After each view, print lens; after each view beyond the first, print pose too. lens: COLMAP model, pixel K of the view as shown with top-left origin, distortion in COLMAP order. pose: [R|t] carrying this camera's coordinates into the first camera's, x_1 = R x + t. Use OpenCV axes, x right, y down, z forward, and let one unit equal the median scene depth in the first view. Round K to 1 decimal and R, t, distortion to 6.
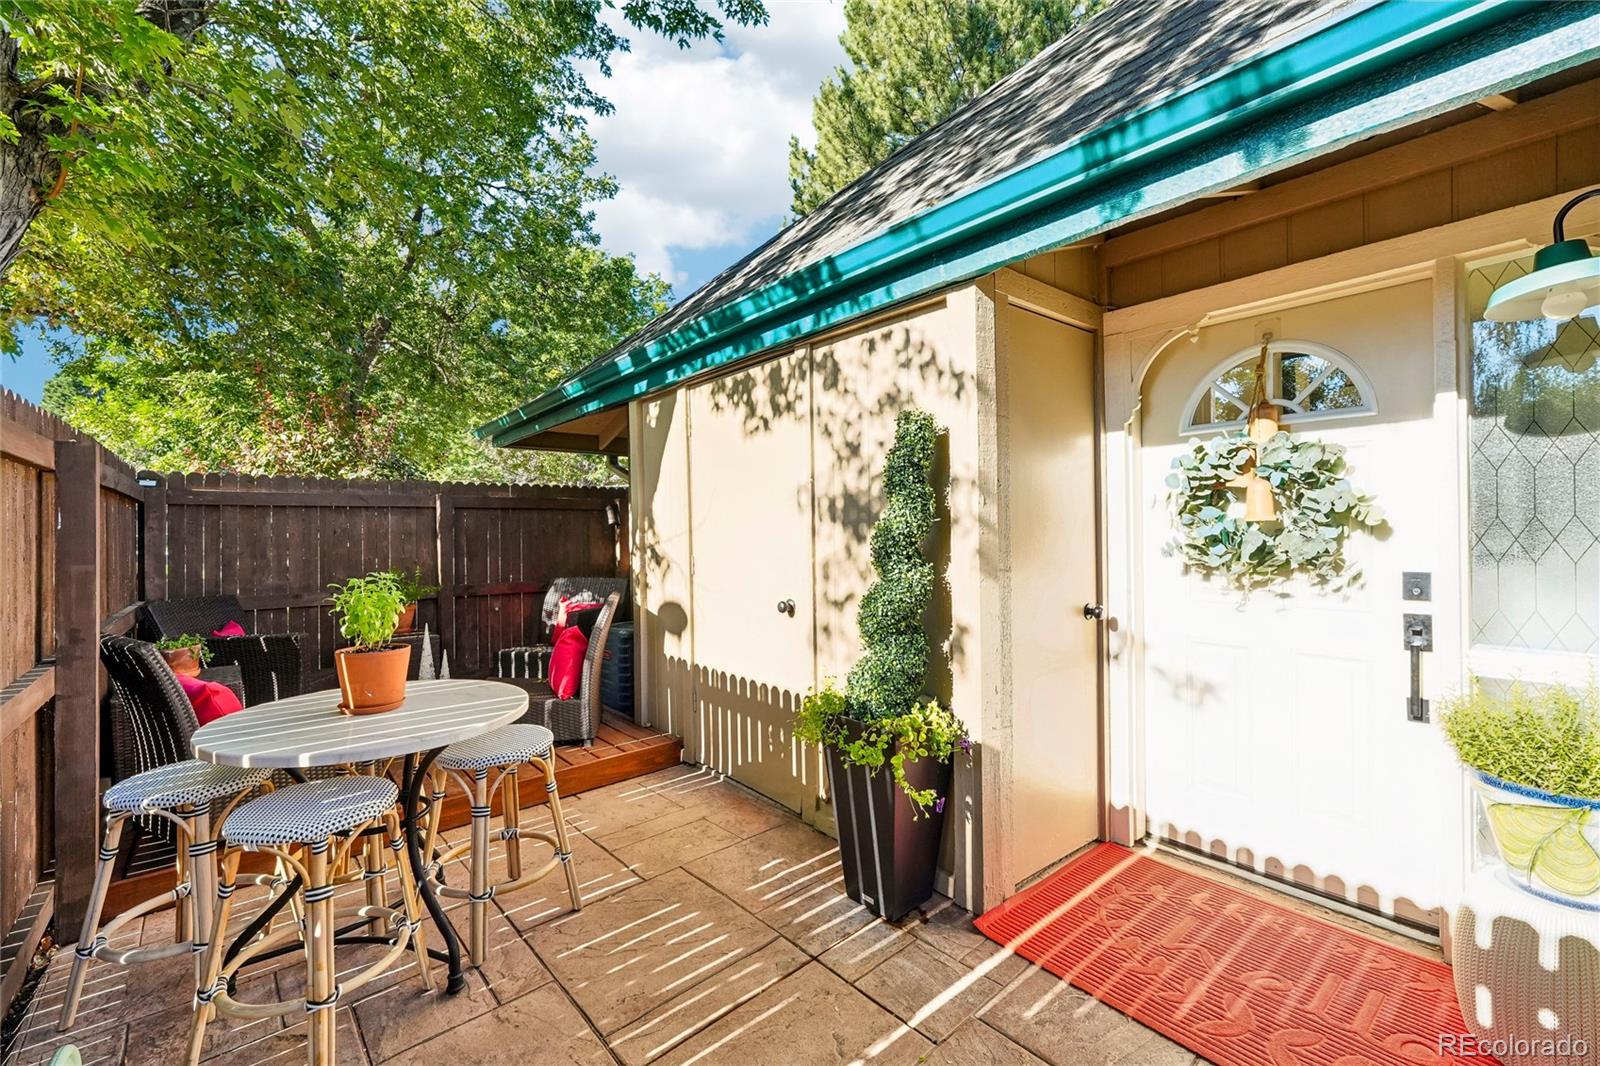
lens RADIAL K [[679.1, 0, 804.3], [0, 679.1, 534.1], [0, 0, 1]] dist [-0.001409, 0.001919]
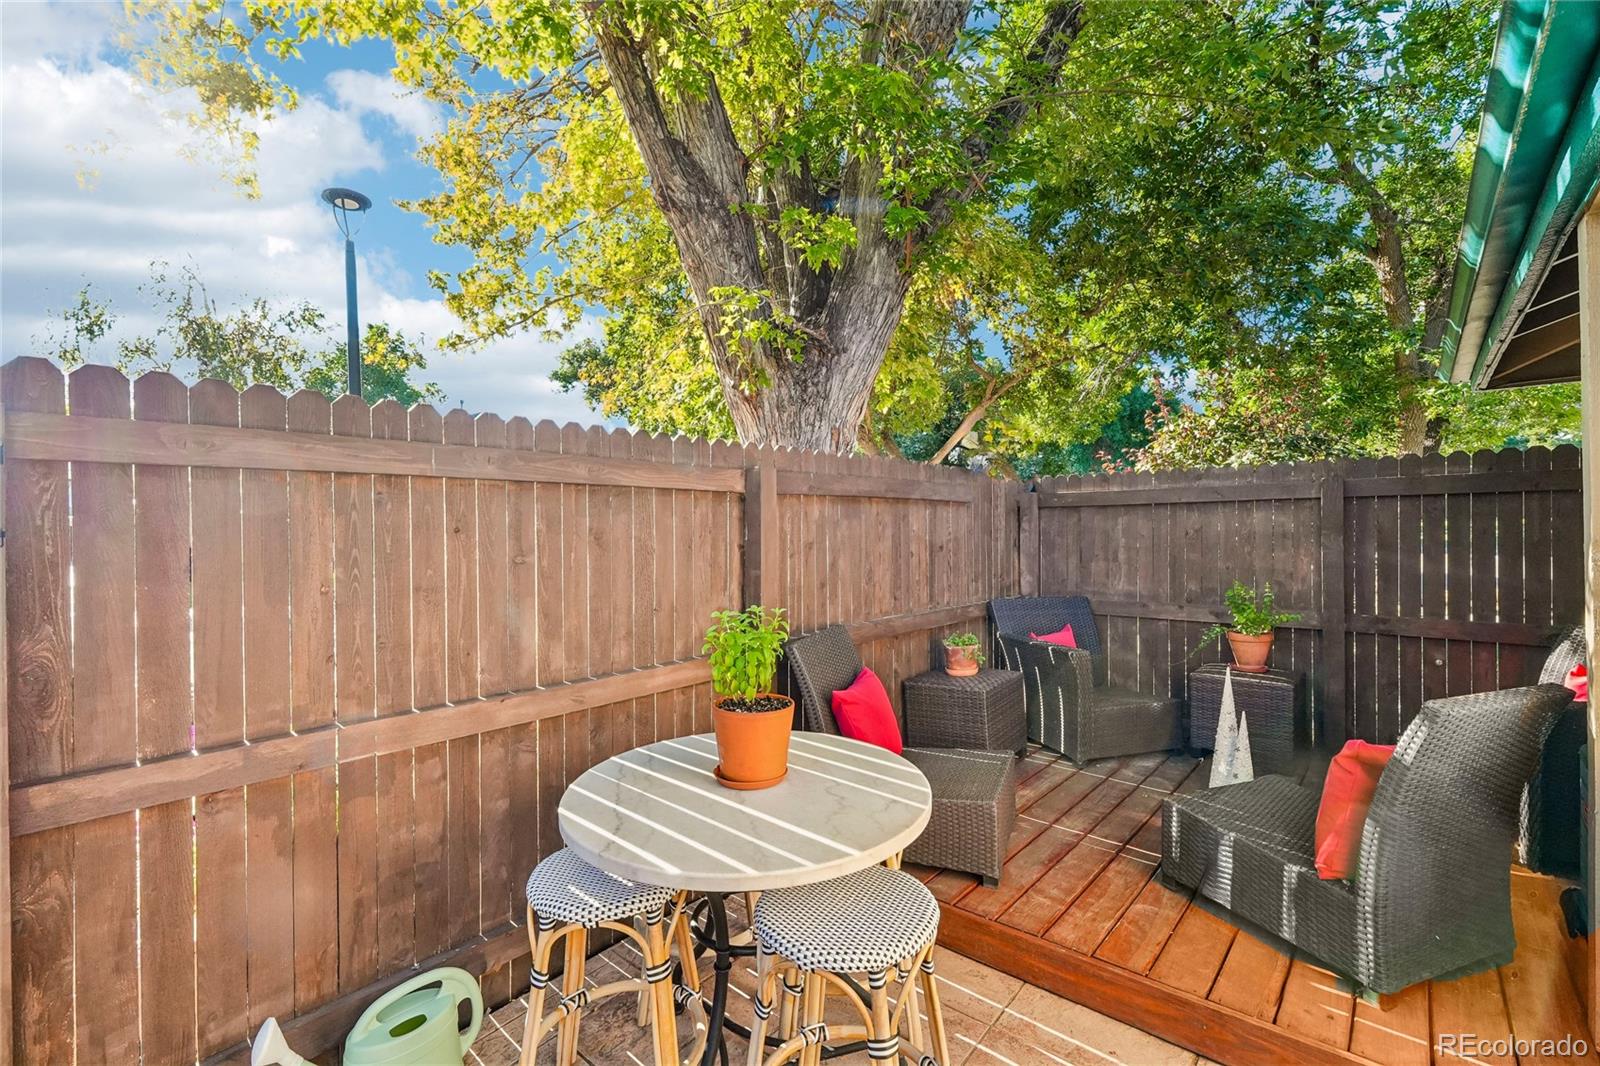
lens RADIAL K [[679.1, 0, 804.3], [0, 679.1, 534.1], [0, 0, 1]] dist [-0.001409, 0.001919]
pose [[0.132318, 0.016046, -0.991077, 0.072904], [0.006330, 0.999835, 0.017032, -0.019254], [0.991187, -0.008527, 0.132194, 0.426393]]
